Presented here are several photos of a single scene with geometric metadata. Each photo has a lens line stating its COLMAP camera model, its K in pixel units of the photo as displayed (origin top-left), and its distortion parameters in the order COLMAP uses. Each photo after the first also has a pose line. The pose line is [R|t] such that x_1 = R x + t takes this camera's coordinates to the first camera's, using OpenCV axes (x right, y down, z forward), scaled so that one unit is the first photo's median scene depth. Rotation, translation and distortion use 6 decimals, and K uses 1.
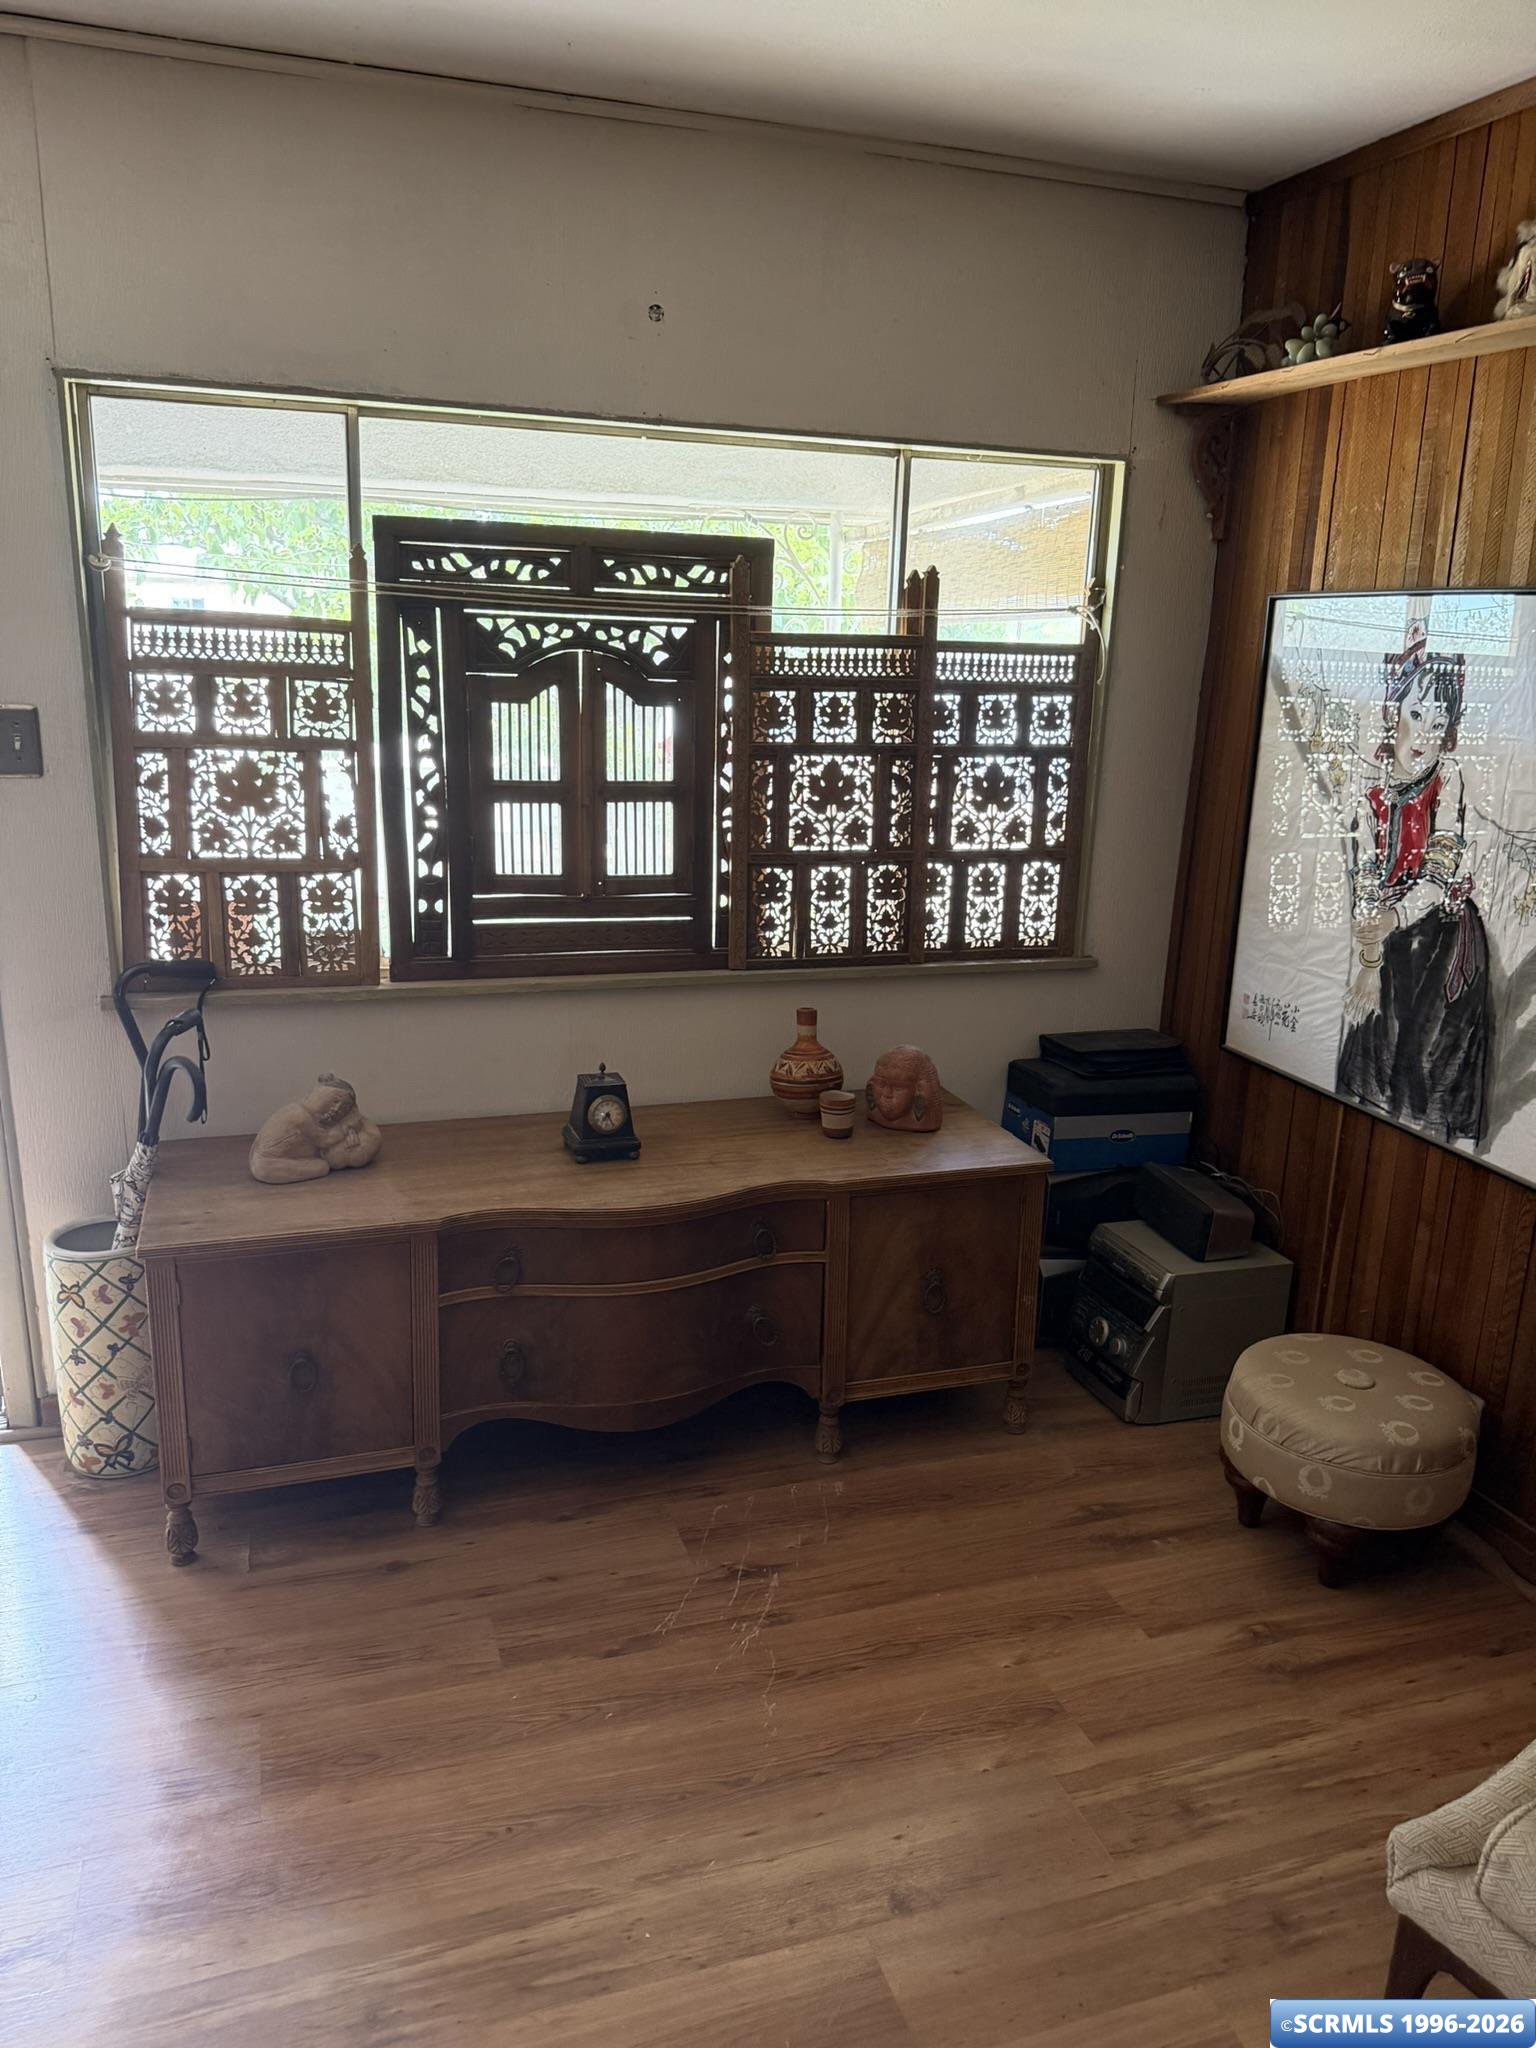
lens RADIAL K [[1455.2, 0, 763.8], [0, 1455.2, 1032.6], [0, 0, 1]] dist [0.068050, -0.077073]
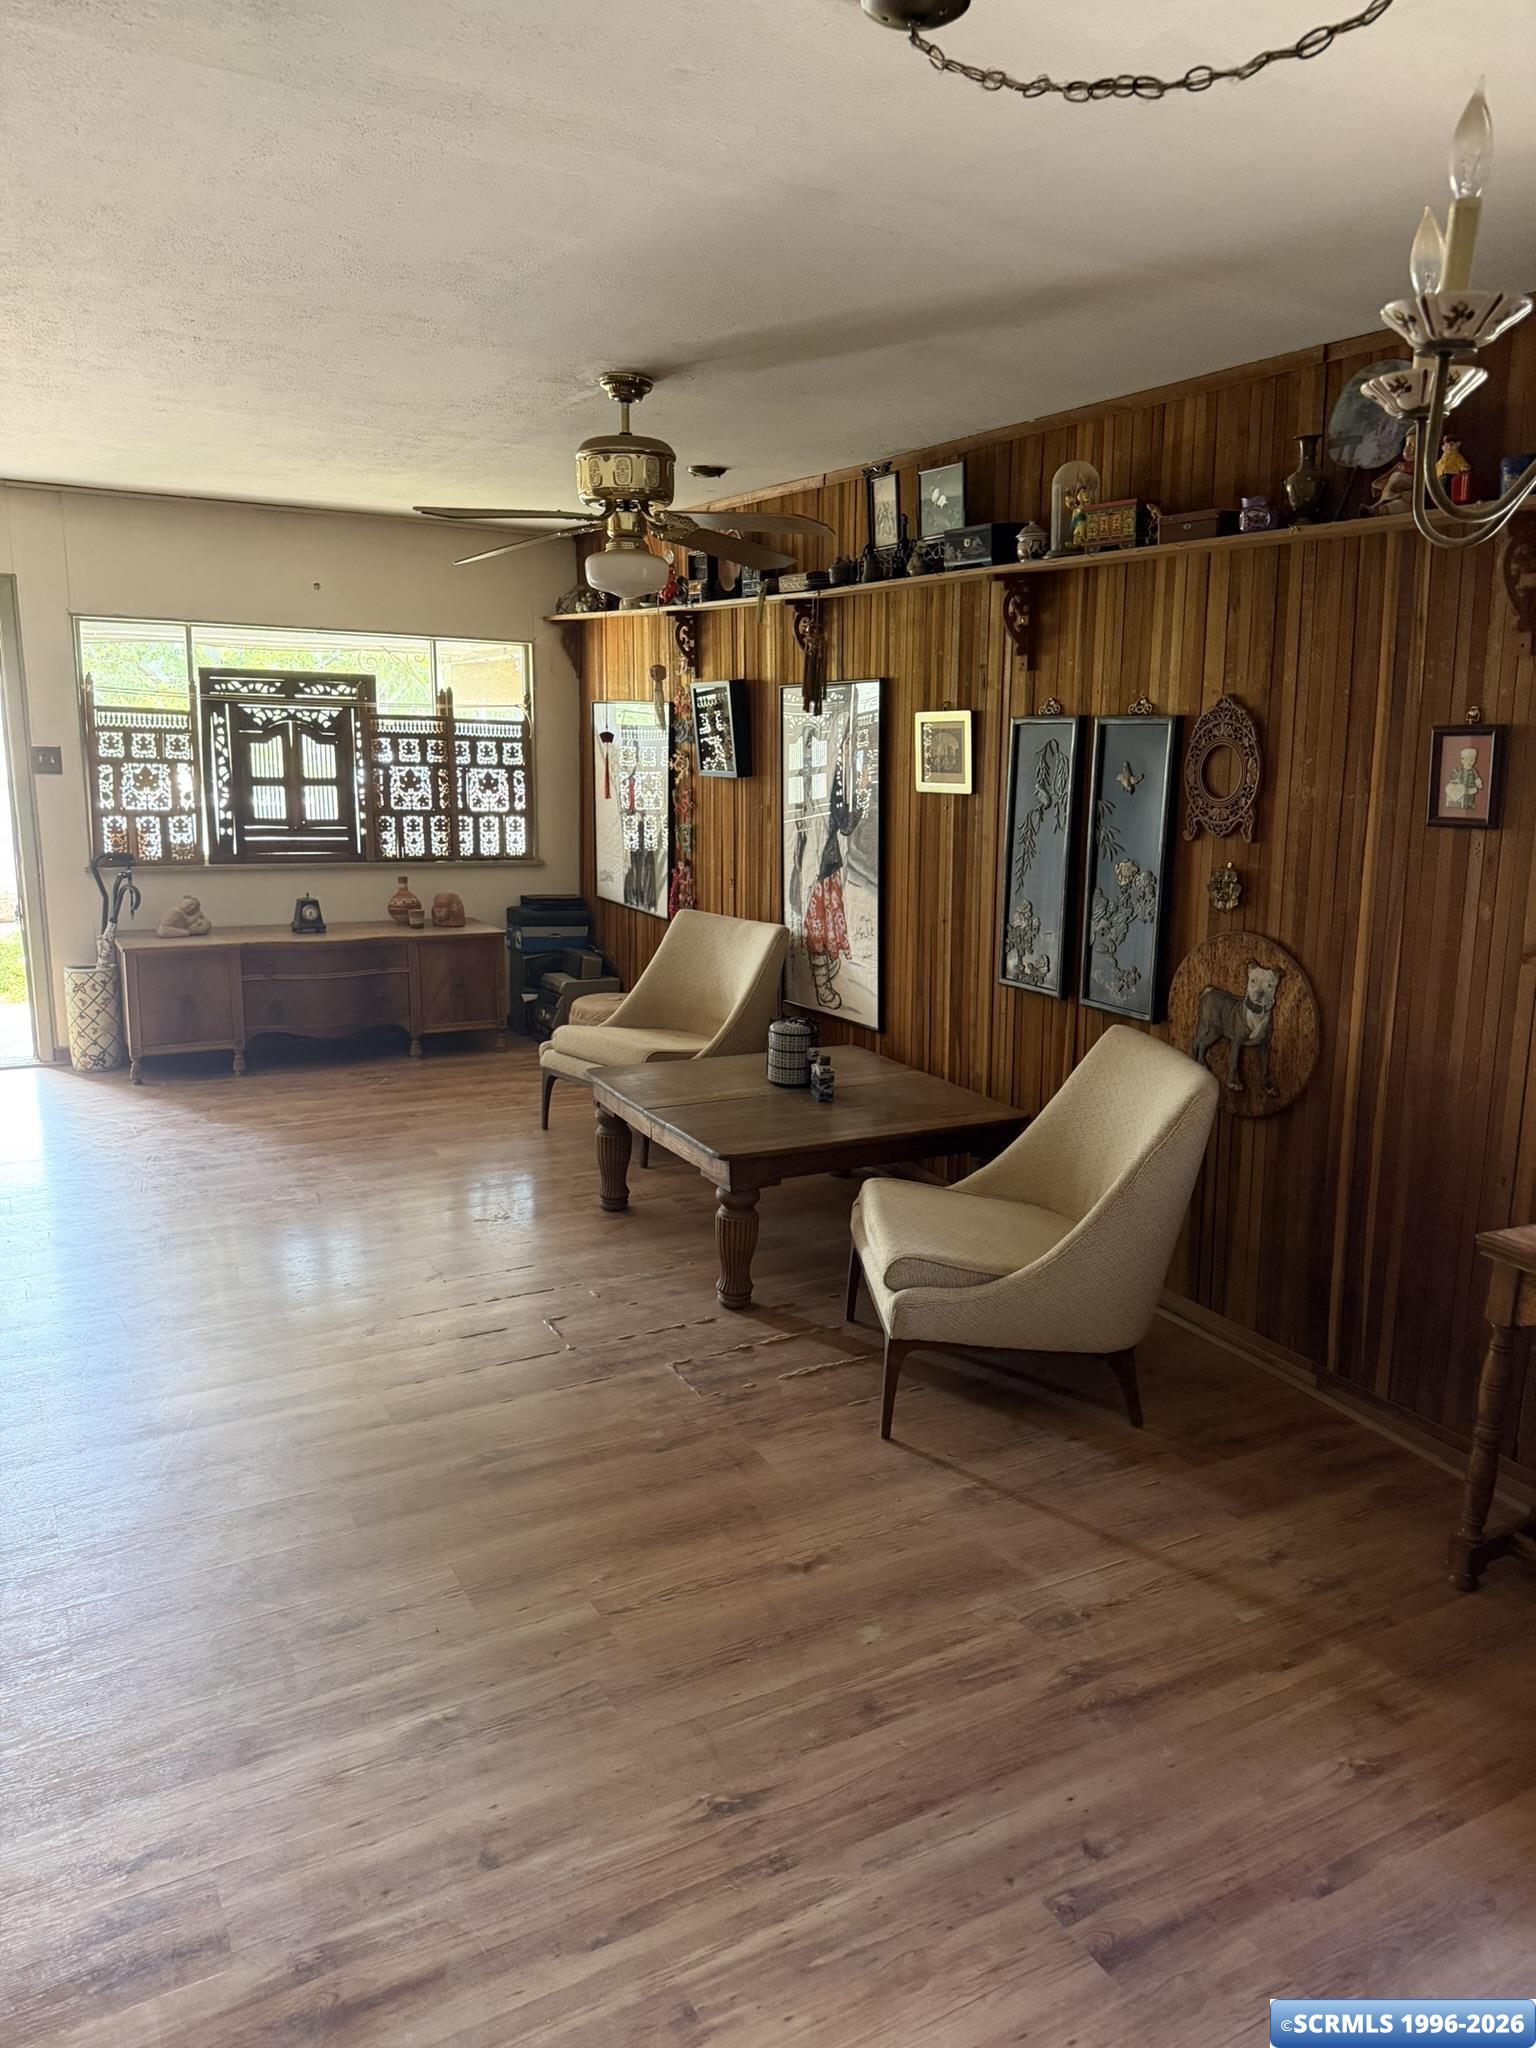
lens RADIAL K [[1455.2, 0, 777.3], [0, 1455.2, 1021.0], [0, 0, 1]] dist [0.068050, -0.077073]
pose [[0.980741, -0.046715, 0.189643, 0.169485], [0.058060, 0.996813, -0.054714, 0.387211], [-0.186483, 0.064671, 0.980327, -1.407779]]
